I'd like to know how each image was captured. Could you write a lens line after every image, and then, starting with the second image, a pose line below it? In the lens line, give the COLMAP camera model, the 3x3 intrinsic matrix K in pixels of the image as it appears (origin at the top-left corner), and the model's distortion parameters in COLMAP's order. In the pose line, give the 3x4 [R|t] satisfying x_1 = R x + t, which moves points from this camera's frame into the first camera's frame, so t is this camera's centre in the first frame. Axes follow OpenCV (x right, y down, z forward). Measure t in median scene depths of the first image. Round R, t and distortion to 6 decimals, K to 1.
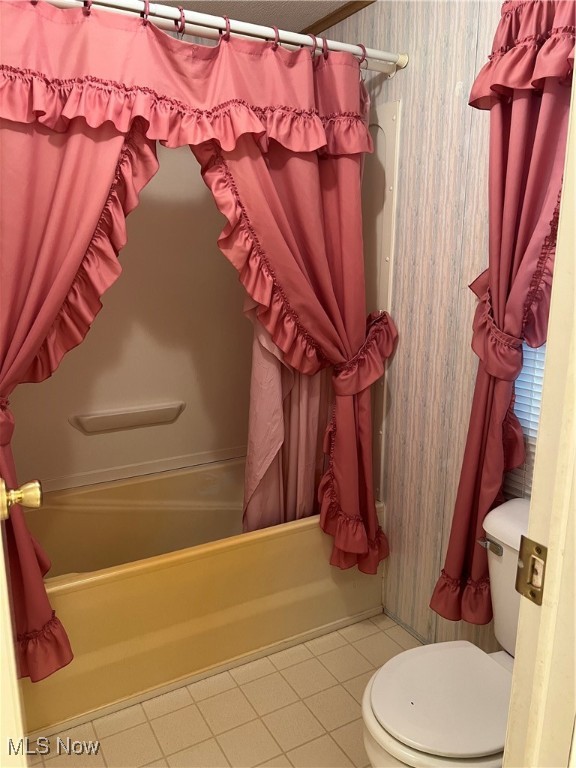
lens RADIAL K [[578.1, 0, 288.0], [0, 578.1, 384.0], [0, 0, 1]] dist [0.023441, -0.032227]
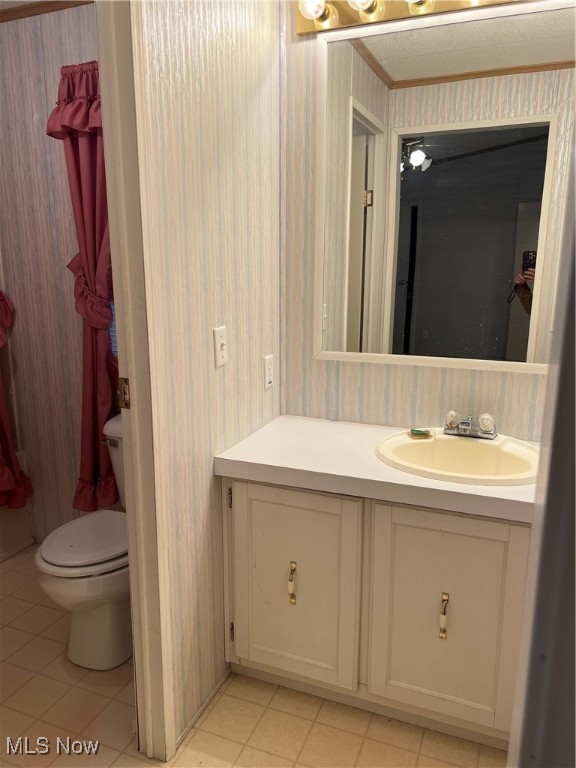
lens RADIAL K [[578.1, 0, 288.0], [0, 578.1, 384.0], [0, 0, 1]] dist [0.023441, -0.032227]
pose [[0.787806, -0.132350, 0.601536, -0.144033], [0.138537, 0.989691, 0.036317, 0.135399], [-0.600141, 0.054724, 0.798020, -0.409776]]
